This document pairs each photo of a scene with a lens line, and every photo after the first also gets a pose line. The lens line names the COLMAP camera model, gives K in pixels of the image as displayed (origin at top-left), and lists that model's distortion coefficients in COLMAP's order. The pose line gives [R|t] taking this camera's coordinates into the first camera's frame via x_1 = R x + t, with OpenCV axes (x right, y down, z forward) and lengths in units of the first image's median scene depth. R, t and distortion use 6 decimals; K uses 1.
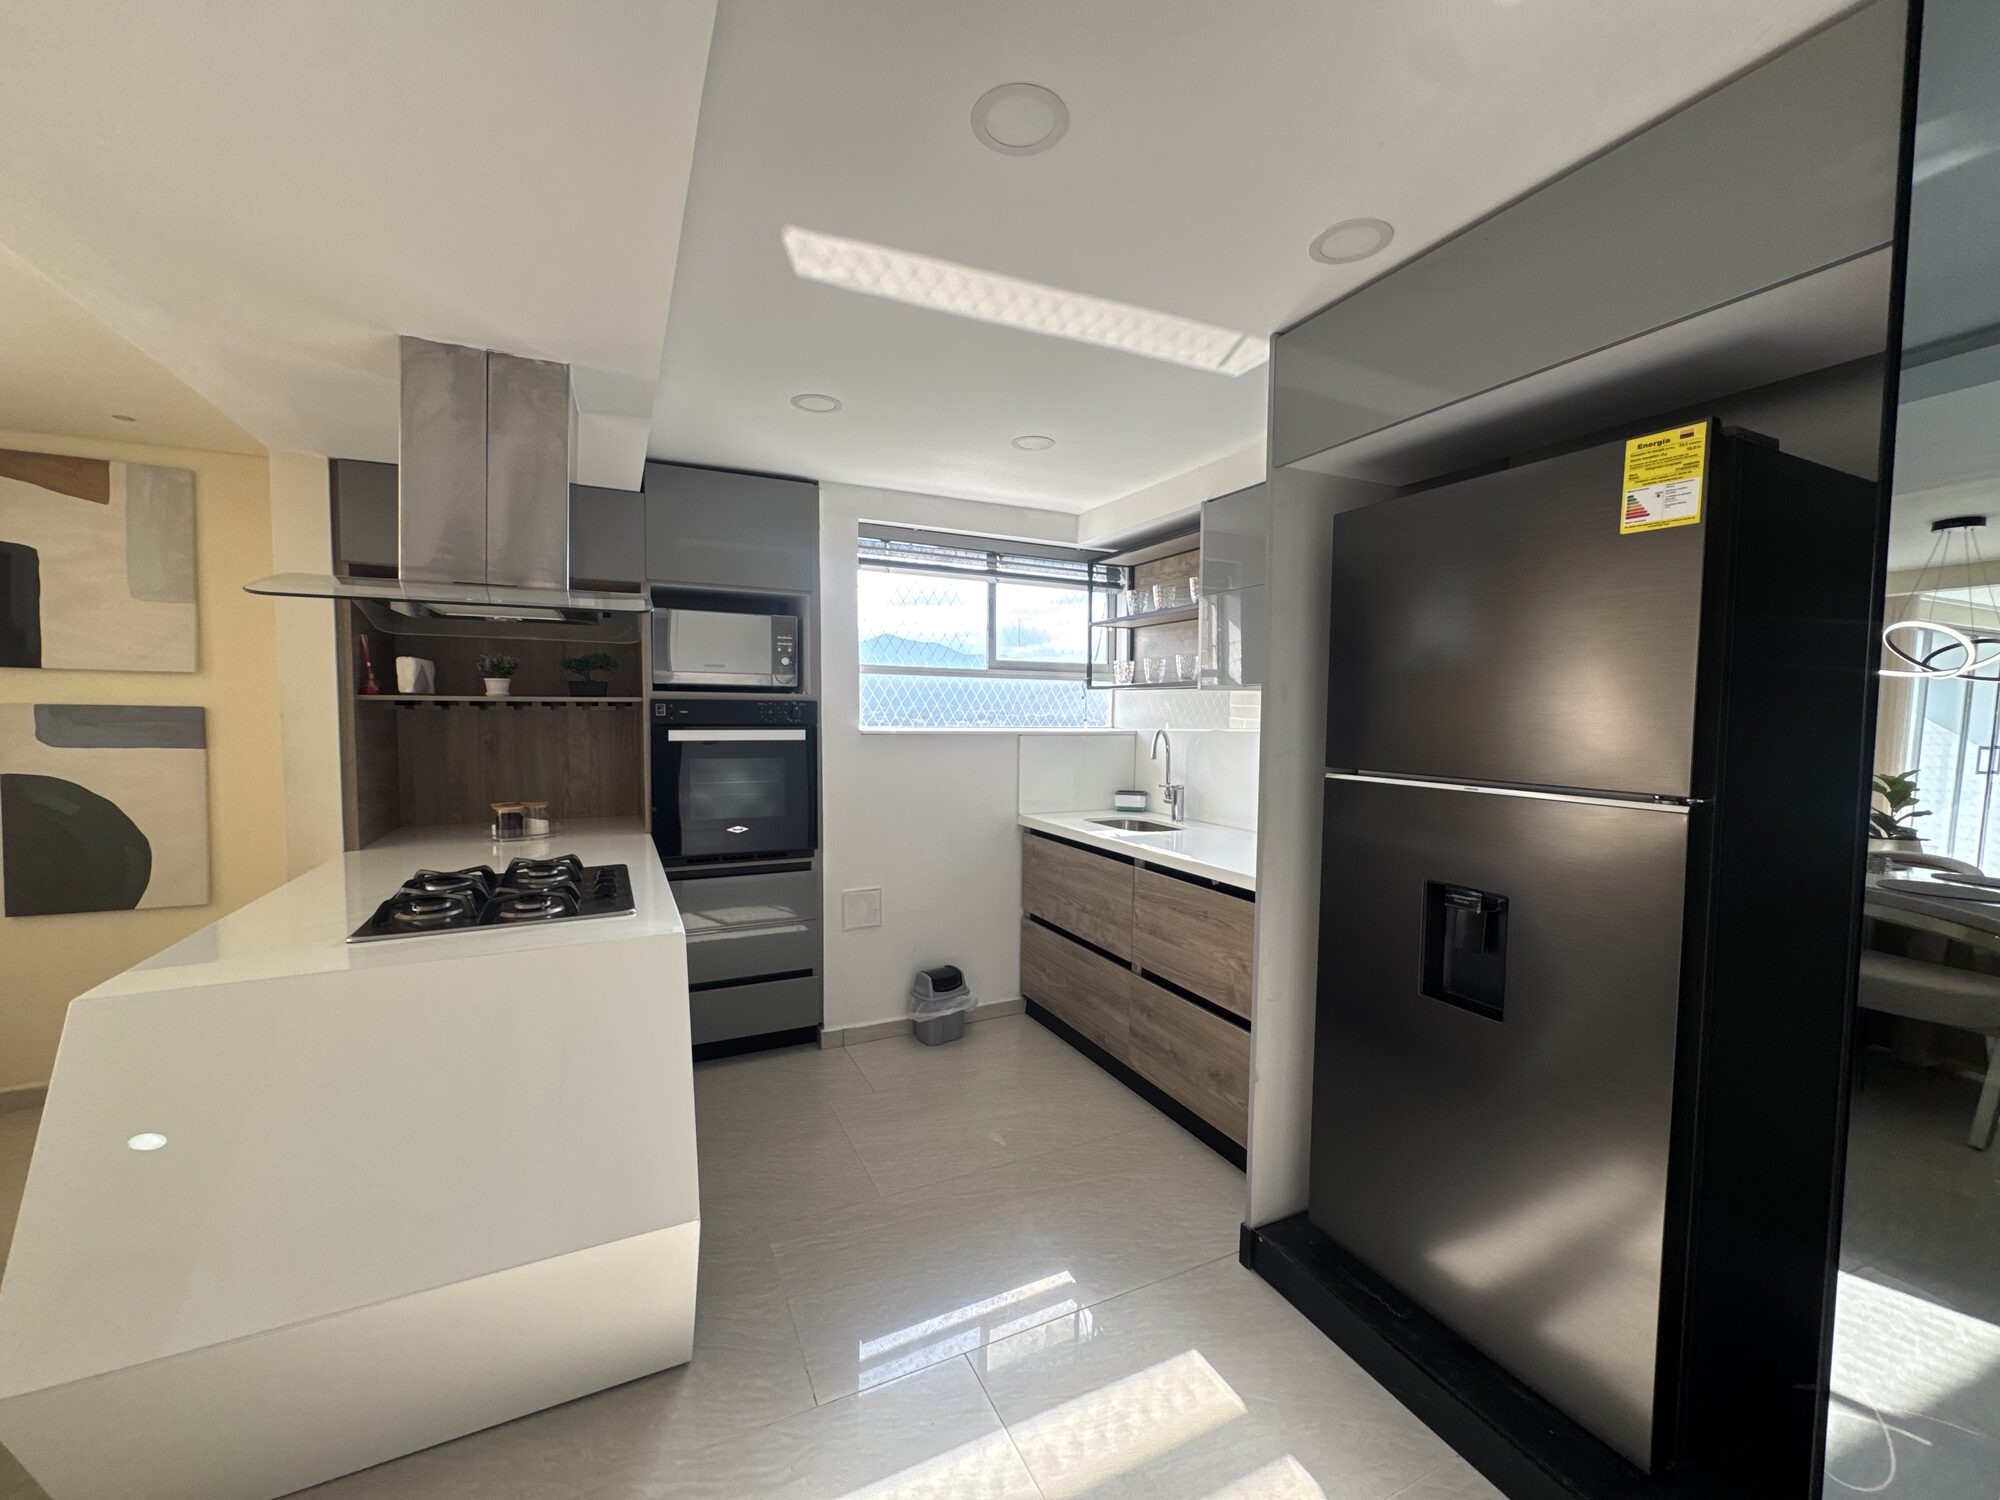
lens RADIAL K [[800.6, 0, 997.3], [0, 800.6, 753.1], [0, 0, 1]] dist [-0.000897, -0.000032]
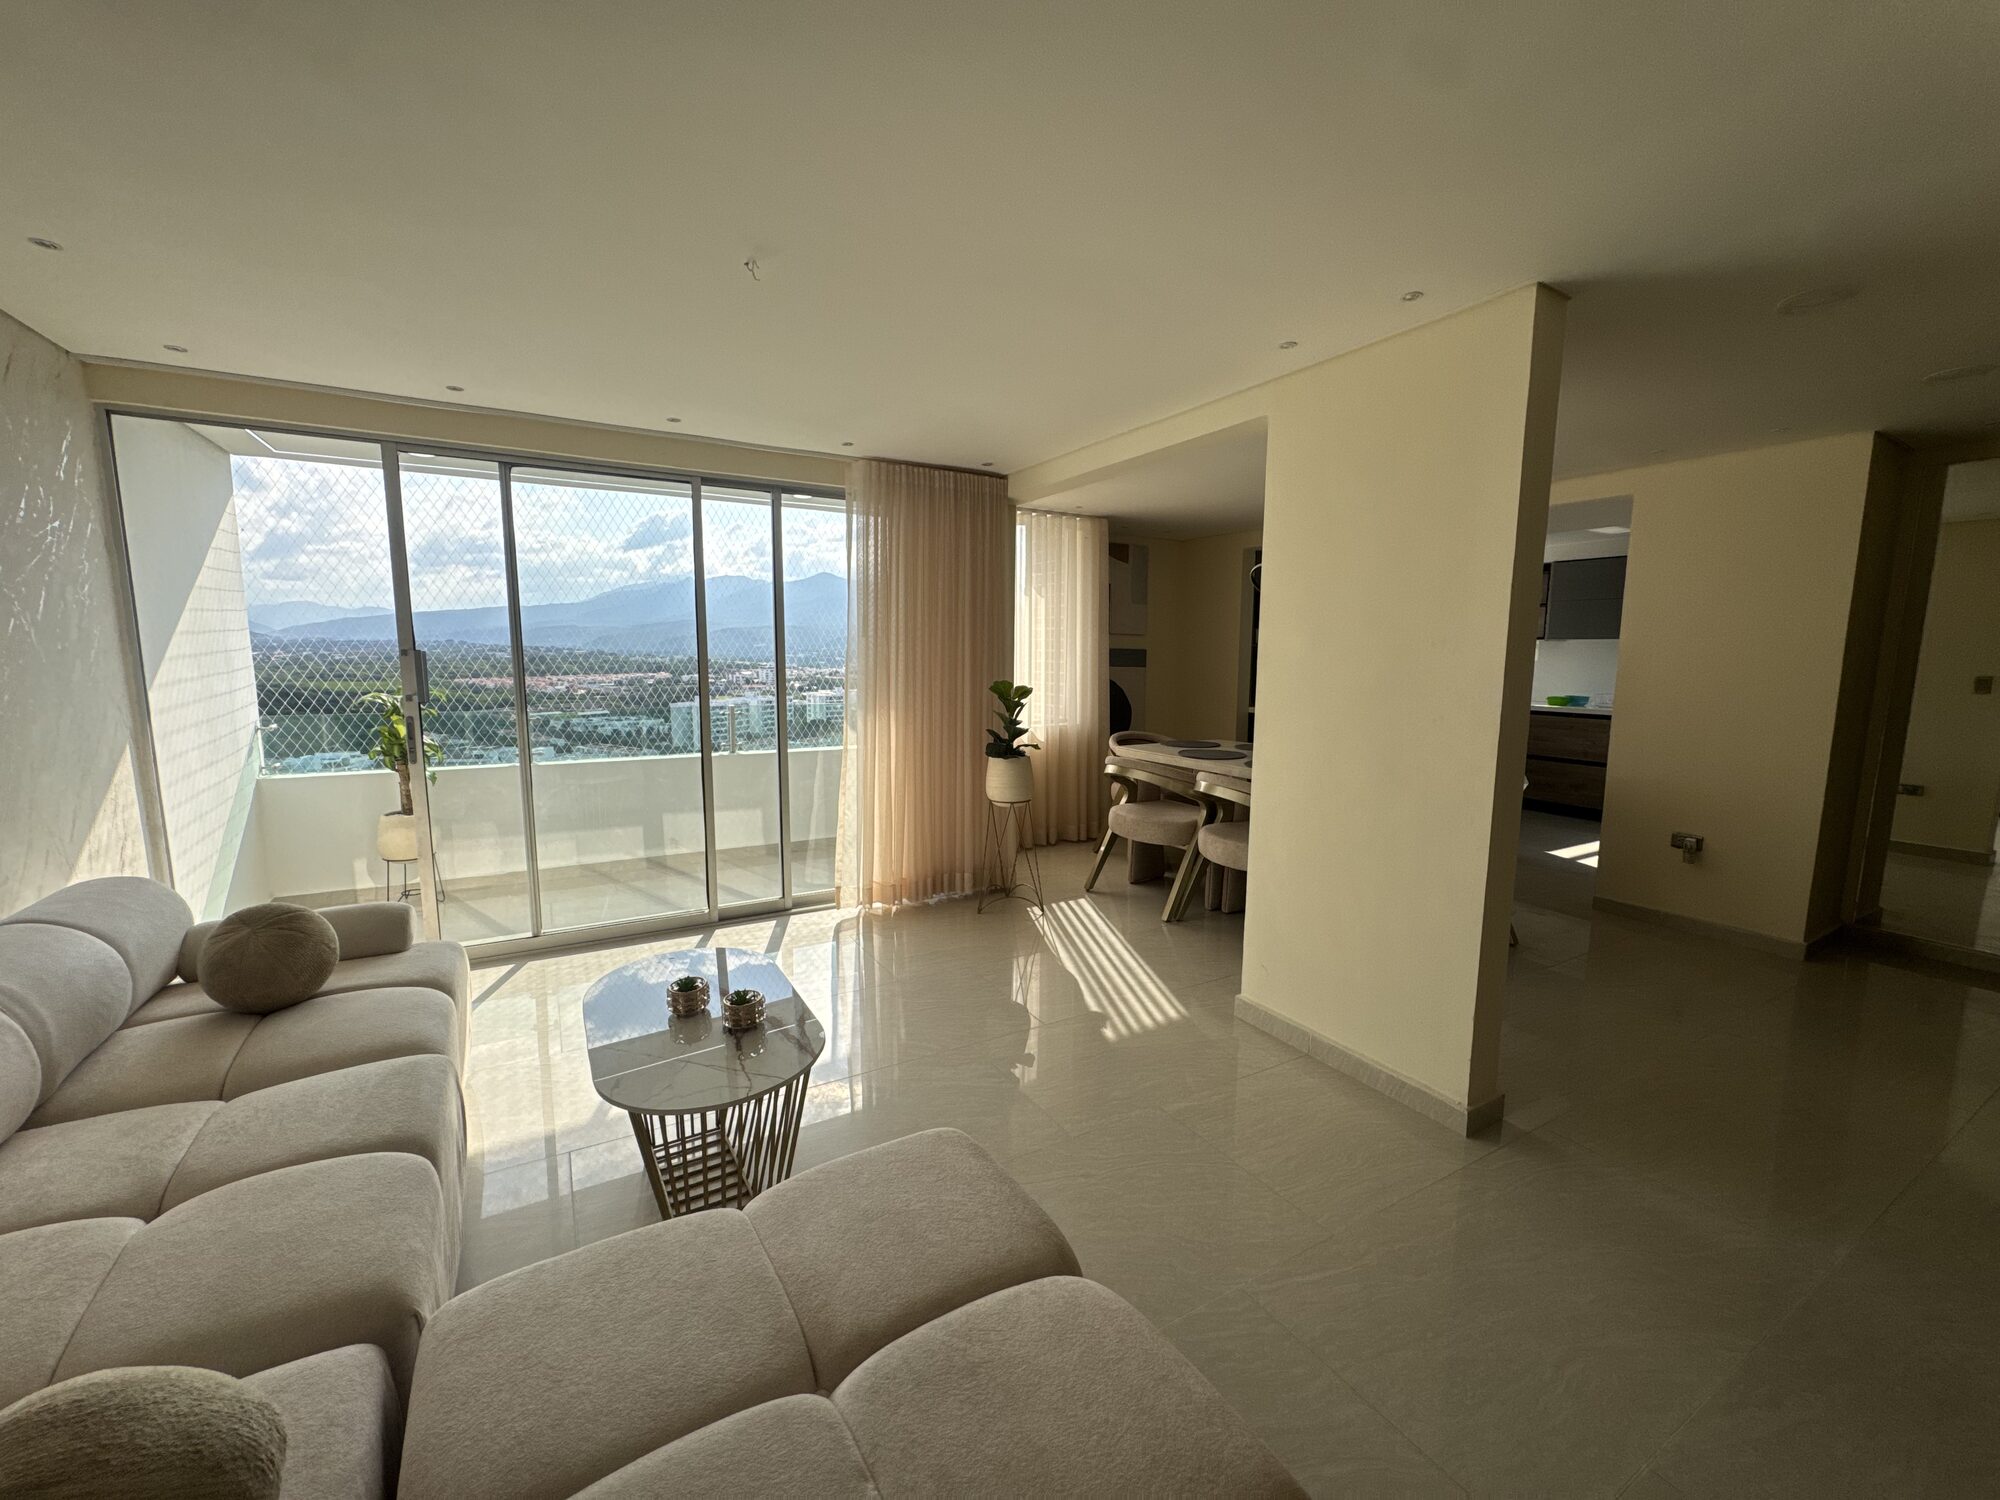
lens RADIAL K [[799.3, 0, 995.0], [0, 799.3, 749.0], [0, 0, 1]] dist [-0.000892, 0.000028]
pose [[0.997534, -0.011483, 0.069239, -1.552462], [0.006647, 0.997548, 0.069676, 0.064984], [-0.069870, -0.069044, 0.995164, -1.276169]]
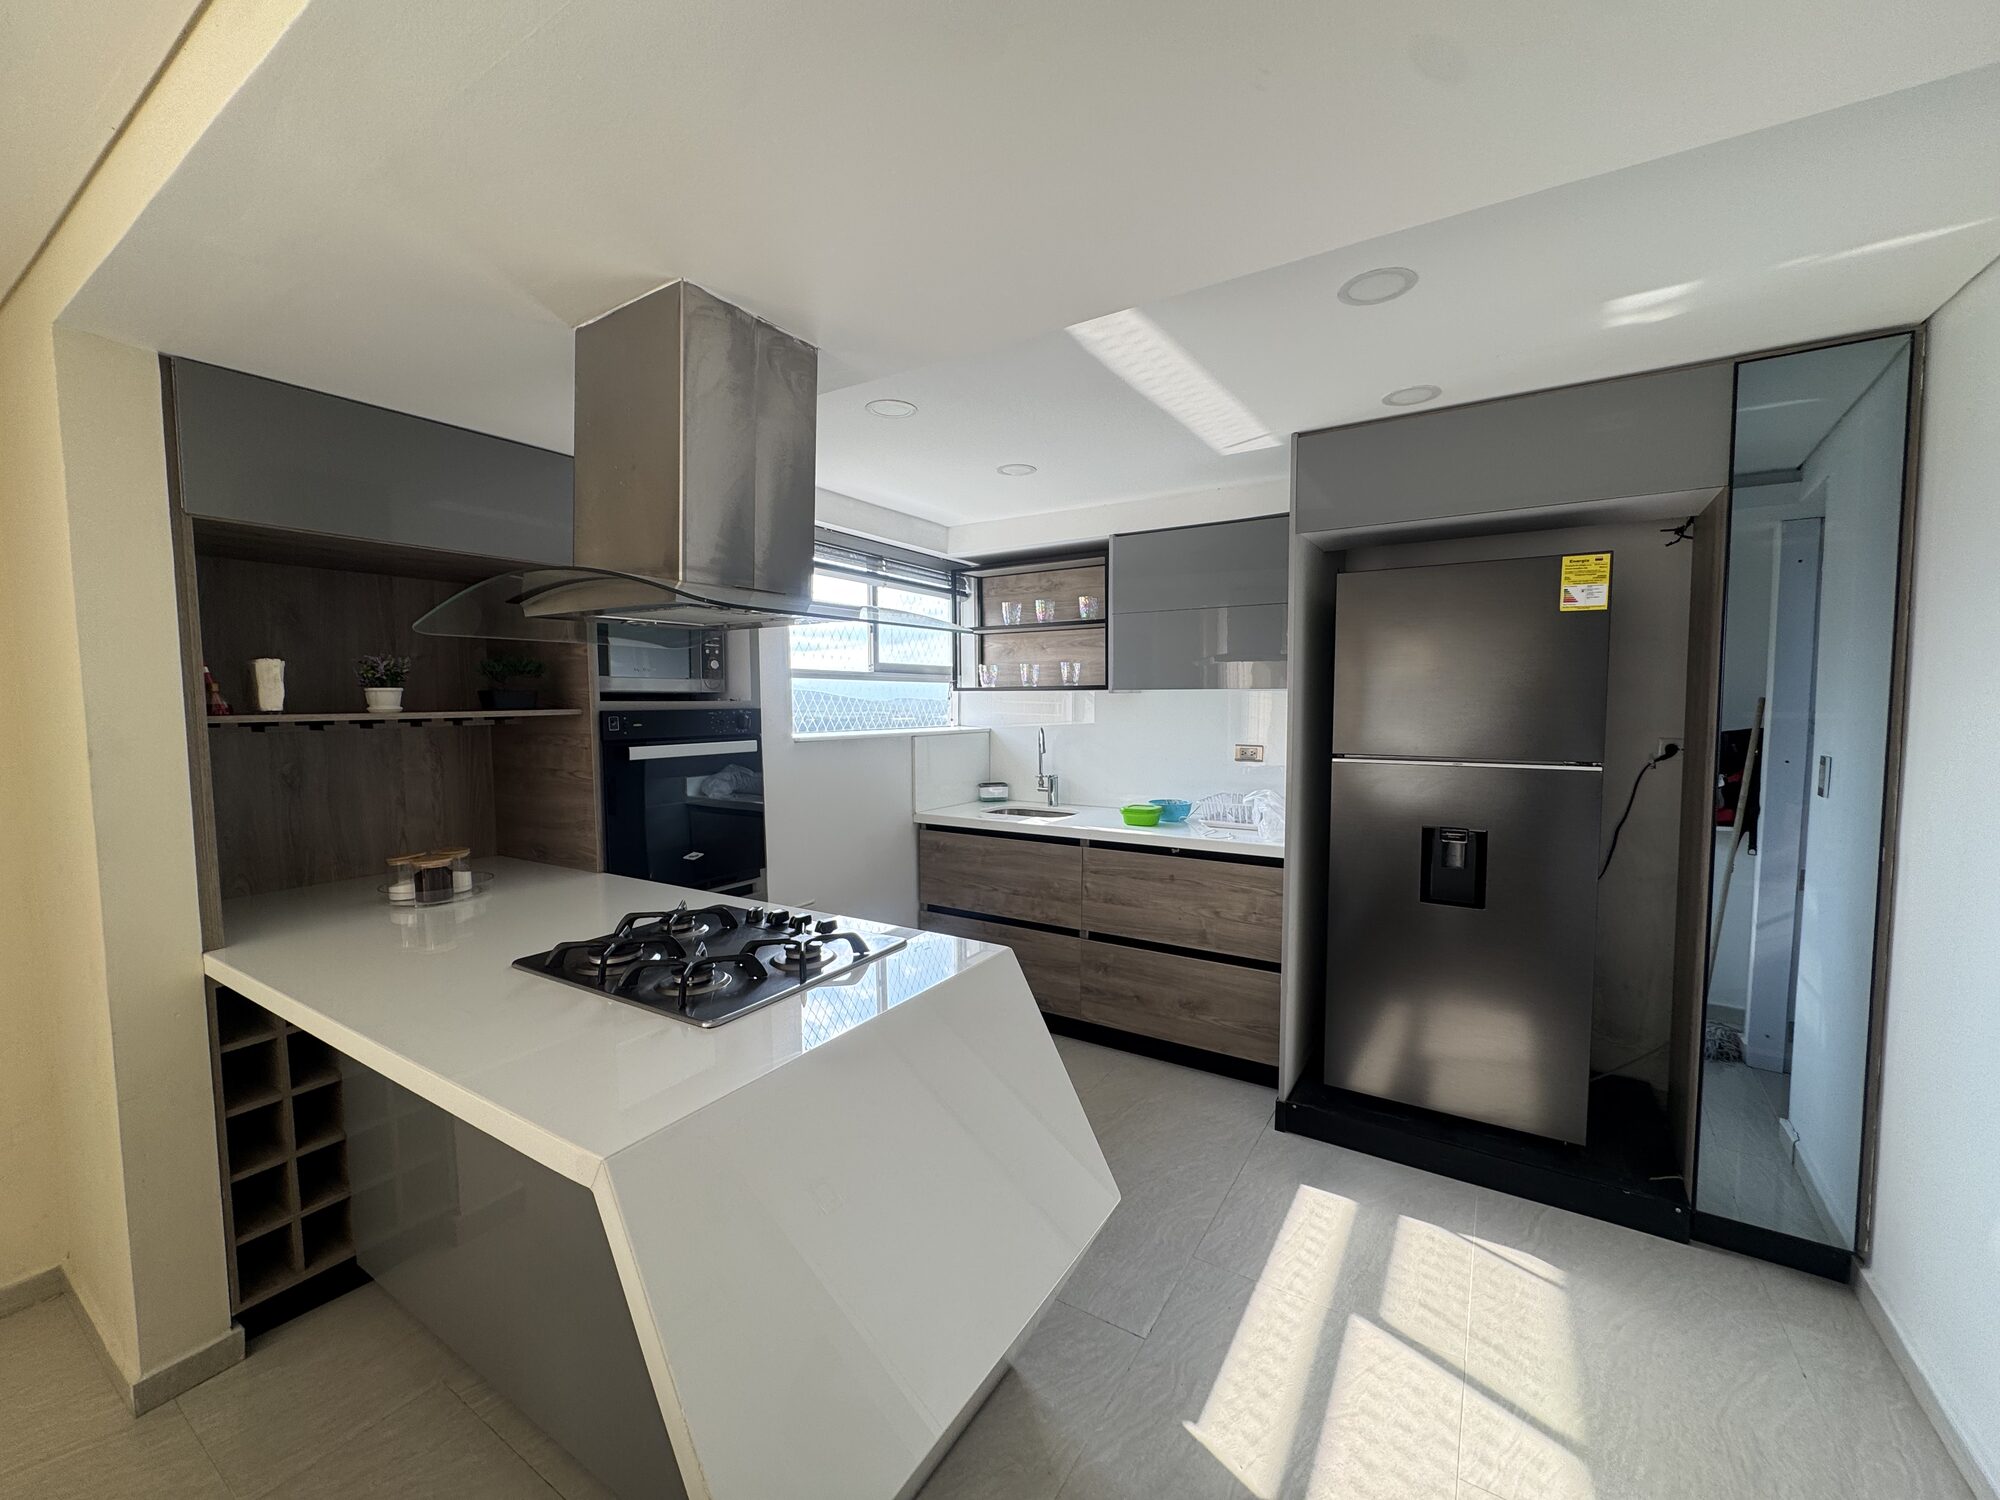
lens RADIAL K [[800.3, 0, 997.7], [0, 800.3, 754.0], [0, 0, 1]] dist [-0.000293, -0.000068]
pose [[0.849916, -0.049297, 0.524606, -0.515240], [0.041164, 0.998783, 0.027167, -0.028415], [-0.525307, -0.001495, 0.850911, 0.077795]]
